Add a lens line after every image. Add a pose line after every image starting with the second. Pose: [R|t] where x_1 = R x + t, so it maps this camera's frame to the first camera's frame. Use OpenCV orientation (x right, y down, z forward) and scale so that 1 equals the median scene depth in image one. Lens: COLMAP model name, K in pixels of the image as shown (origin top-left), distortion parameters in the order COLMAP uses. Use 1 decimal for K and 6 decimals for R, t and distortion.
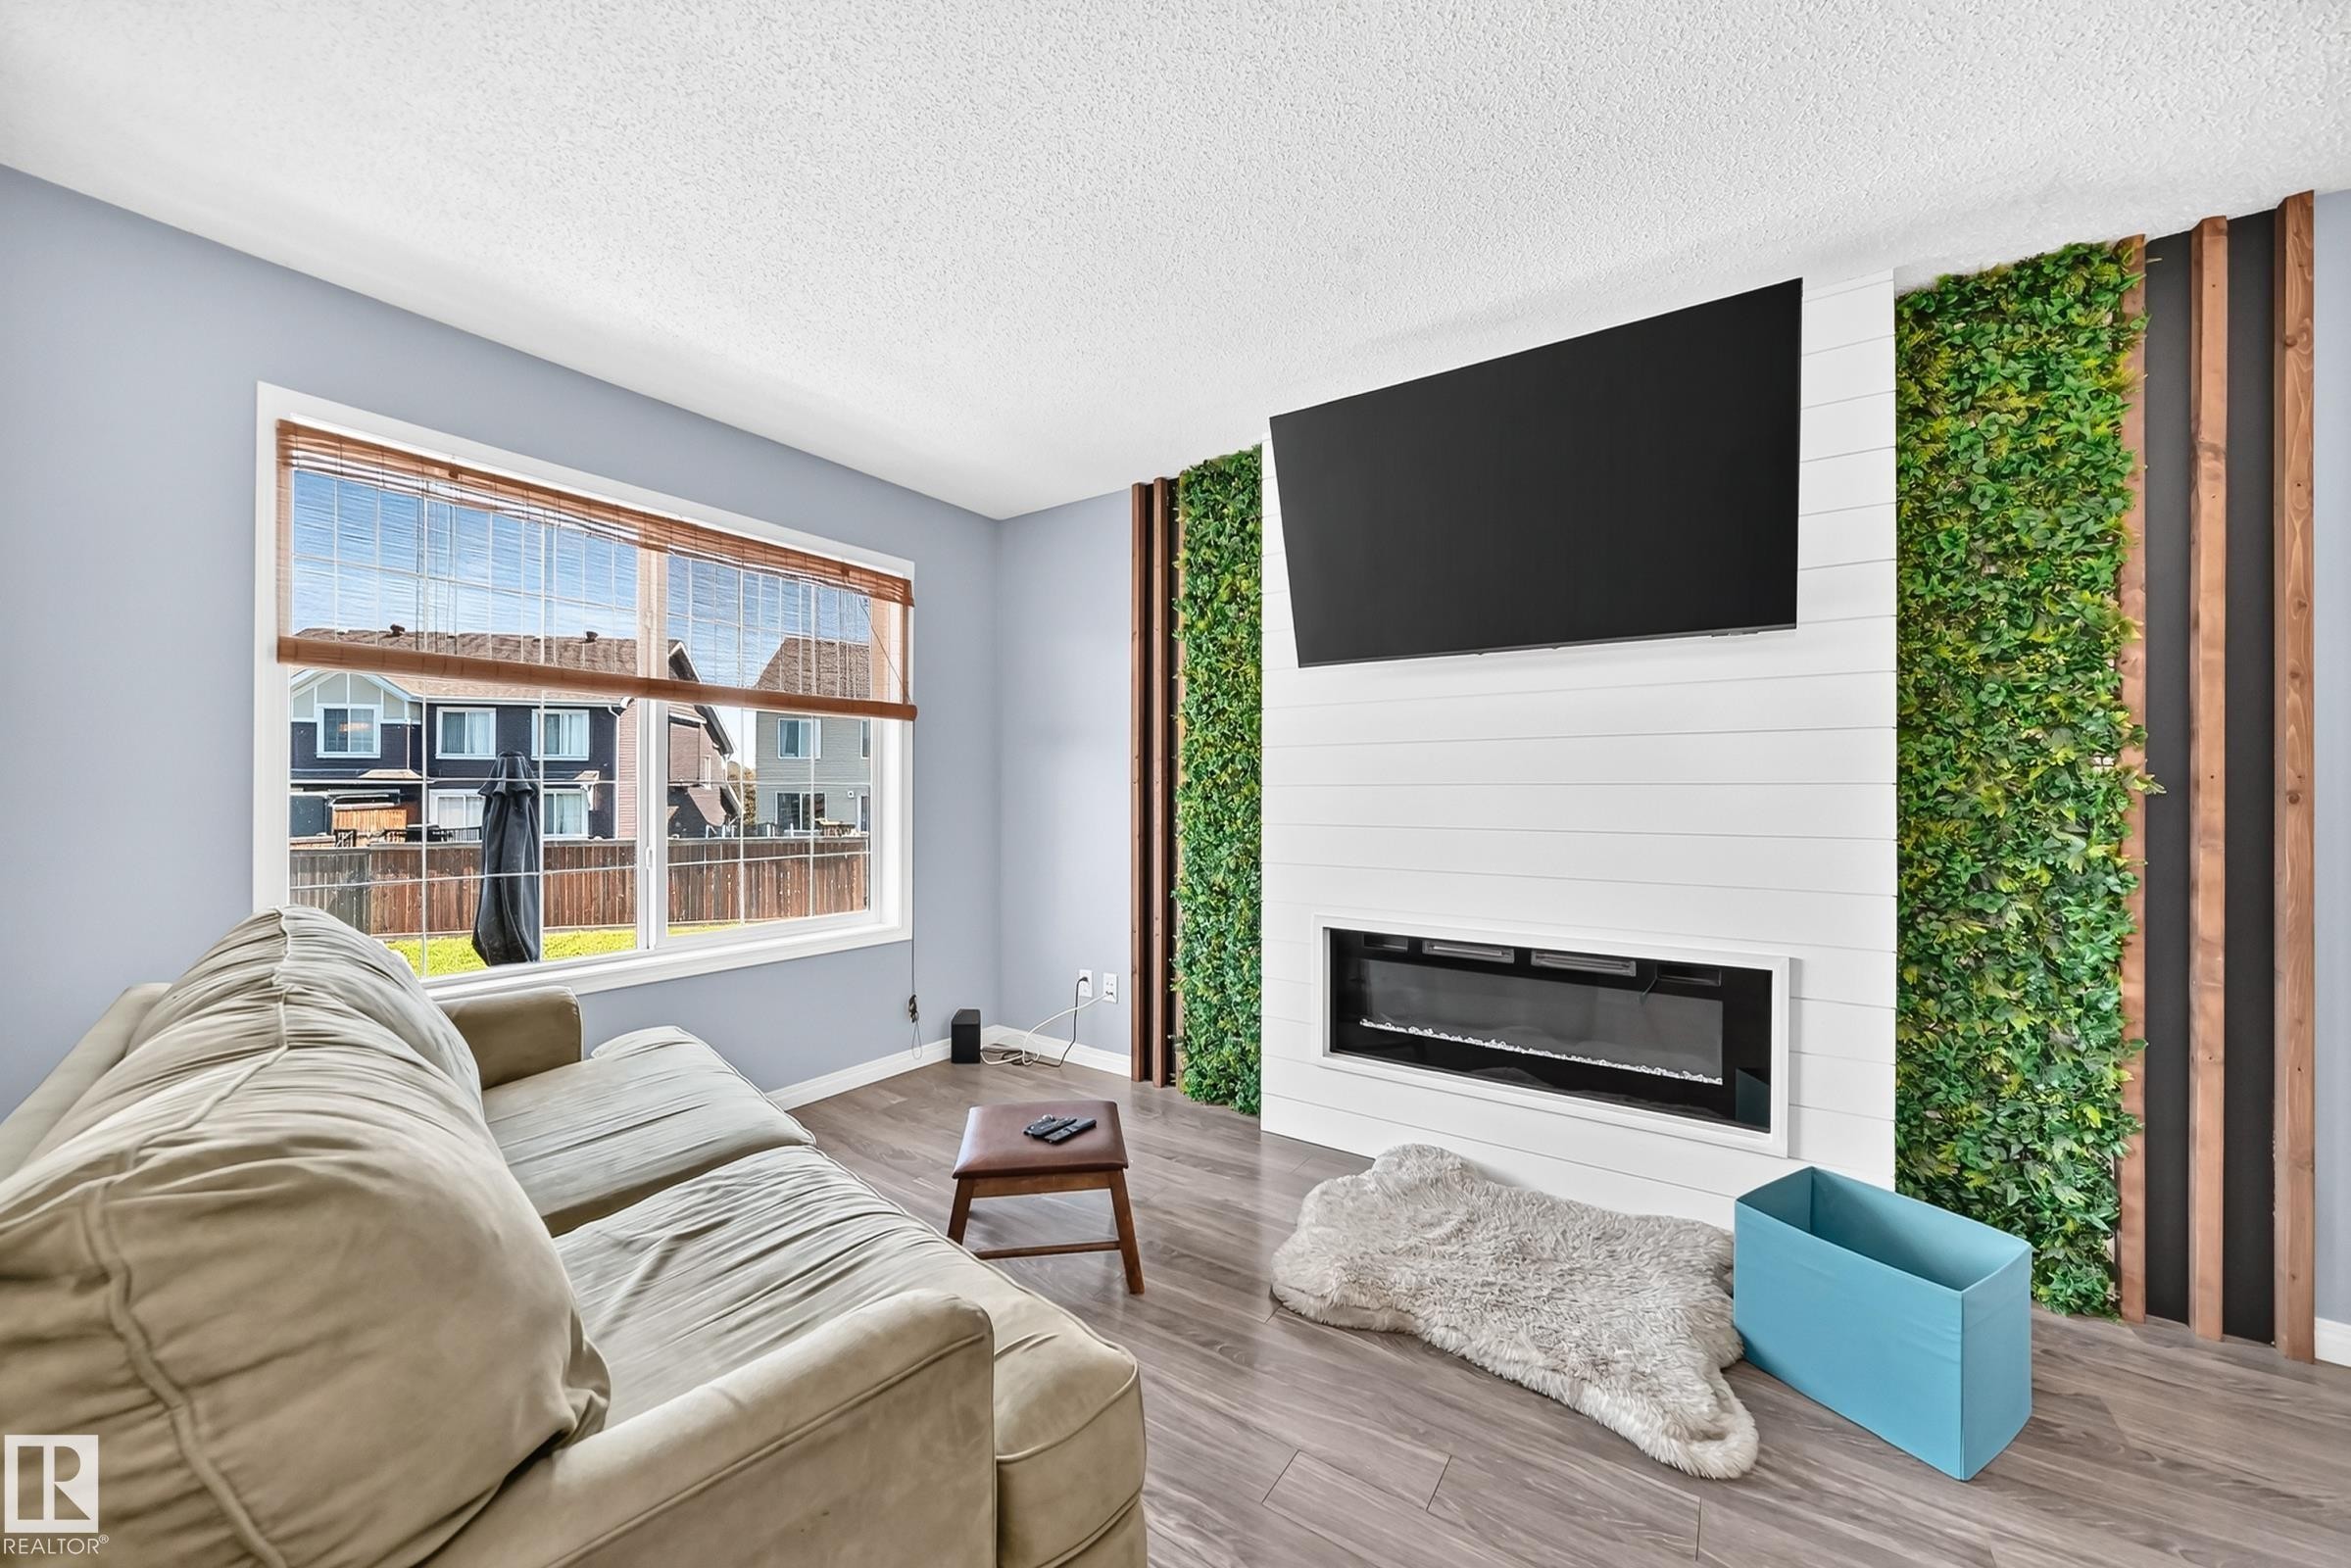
lens RADIAL K [[838.6, 0, 1195.3], [0, 838.6, 792.8], [0, 0, 1]] dist [-0.018267, 0.004639]
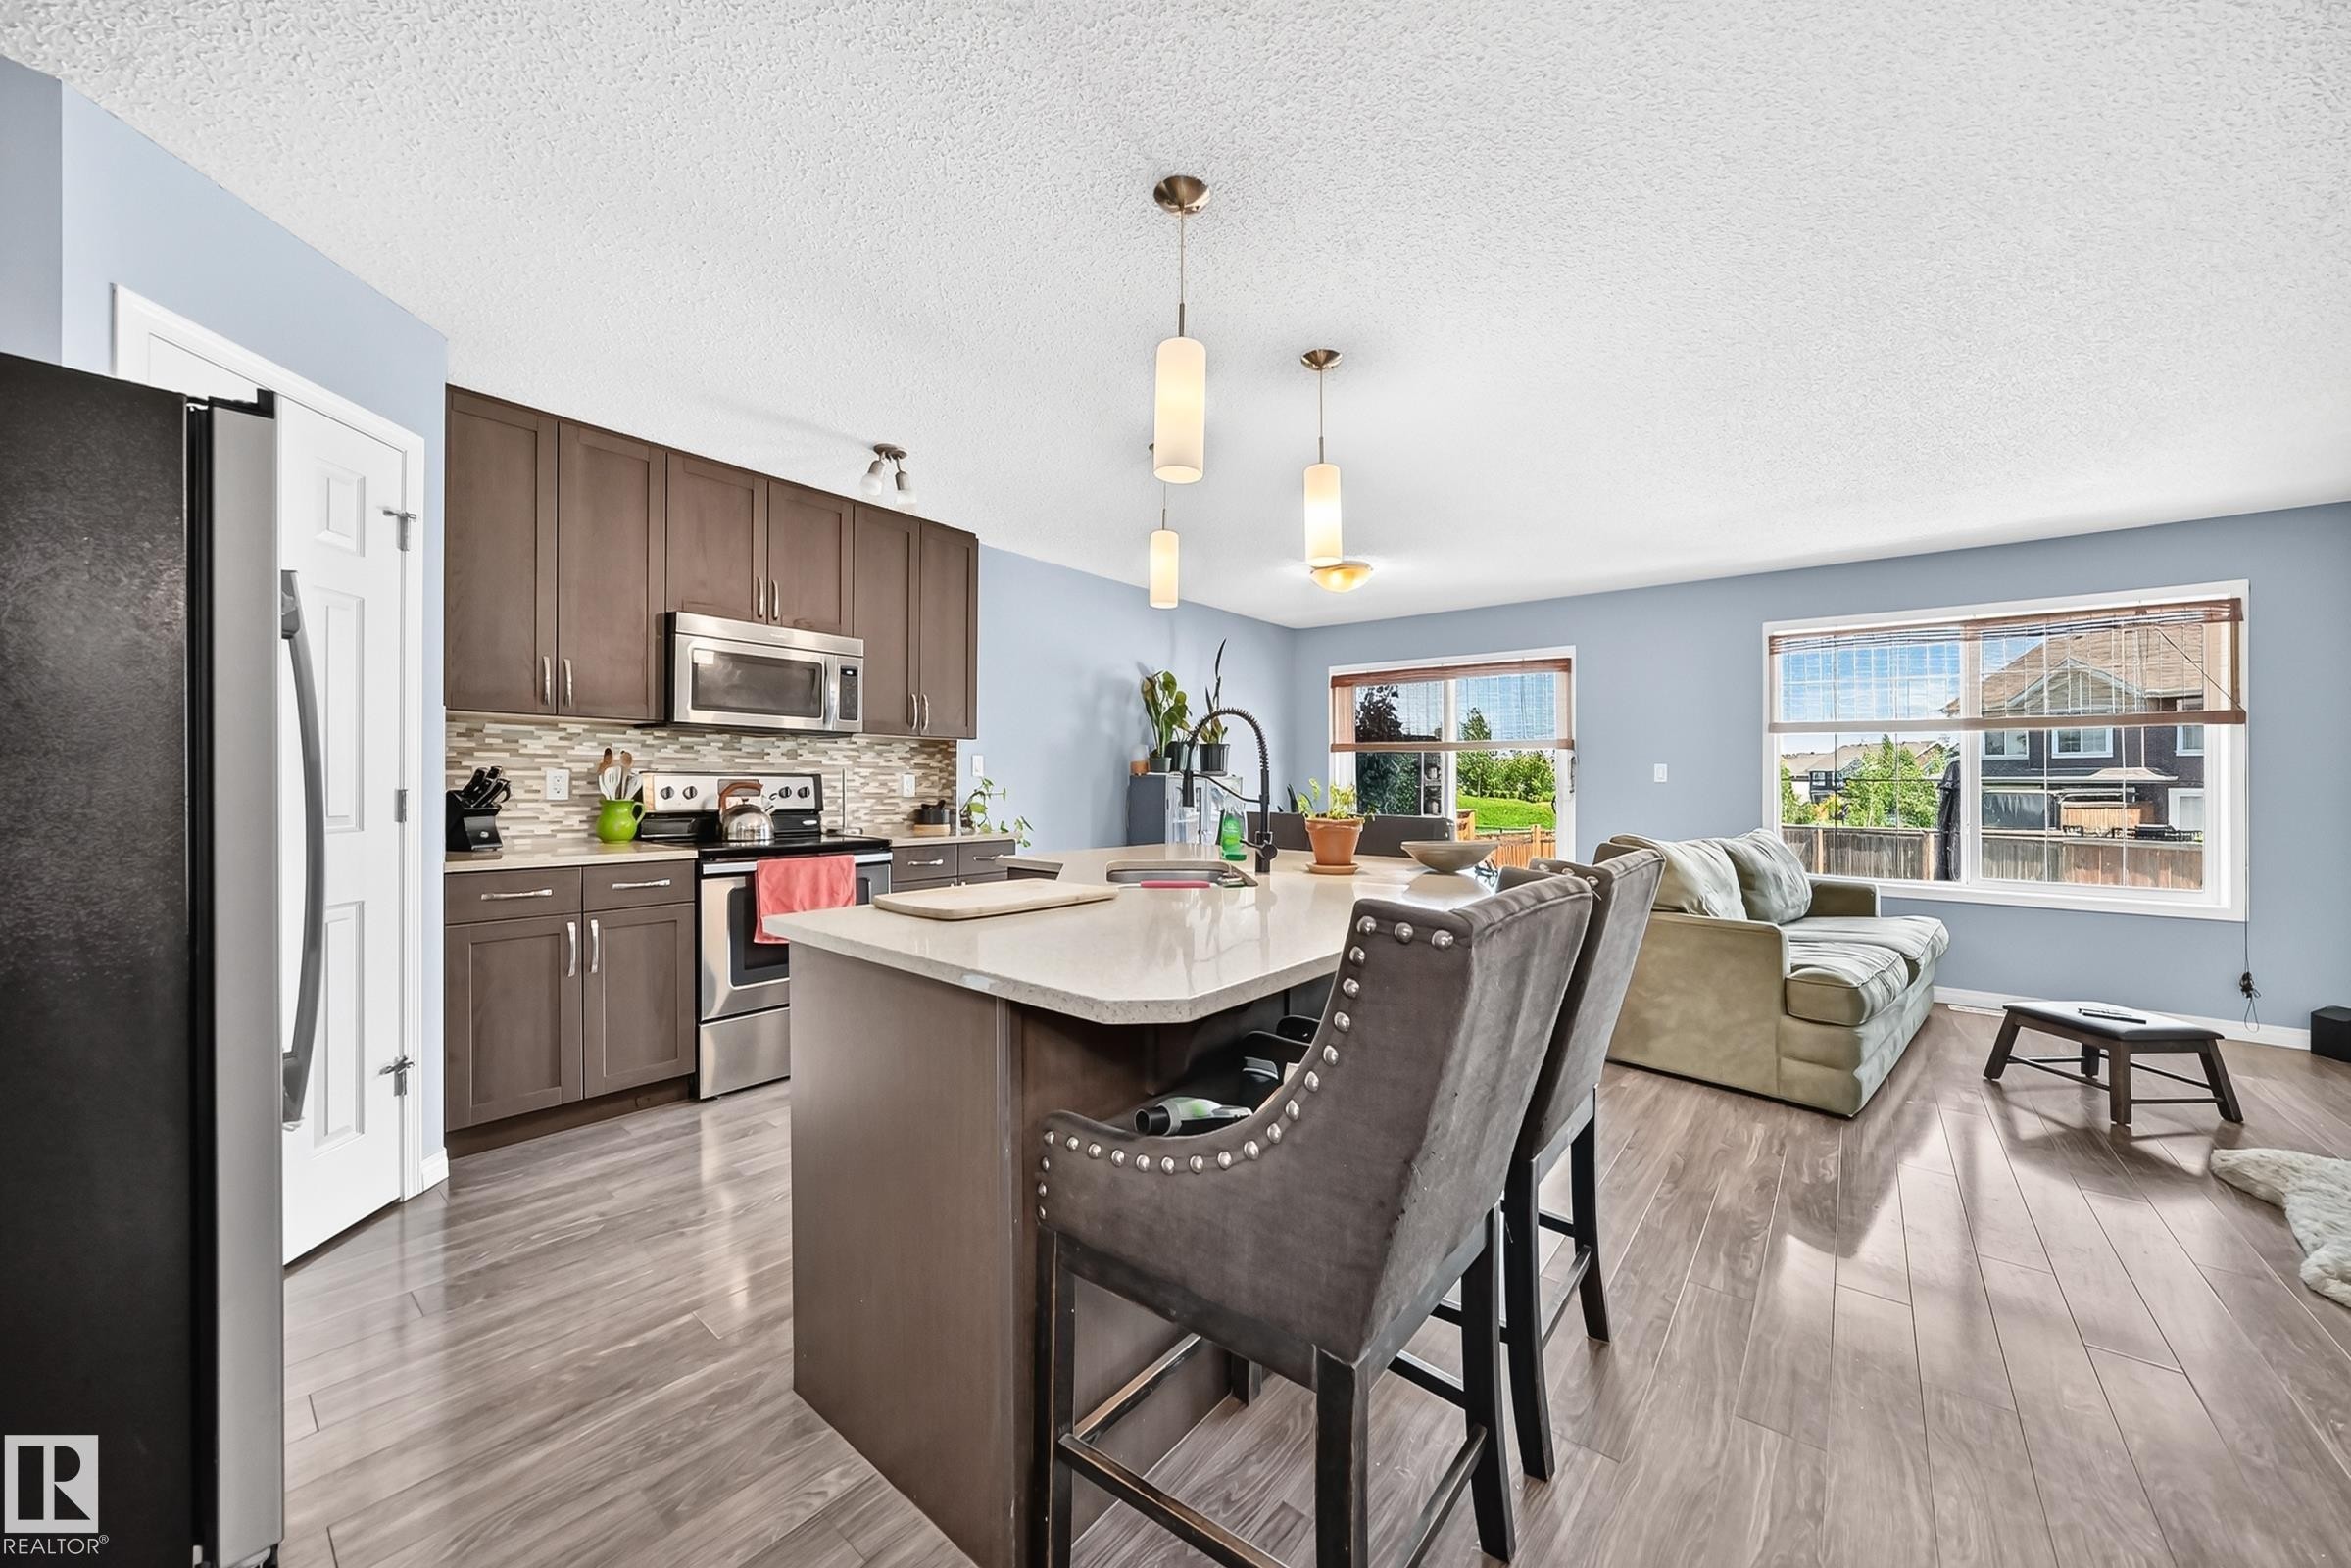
lens RADIAL K [[838.6, 0, 1191.2], [0, 838.6, 778.4], [0, 0, 1]] dist [-0.018267, 0.004639]
pose [[-0.085004, -0.007225, -0.996354, 1.587011], [-0.009239, 0.999936, -0.006463, 0.011194], [0.996338, 0.008656, -0.085065, -0.542184]]
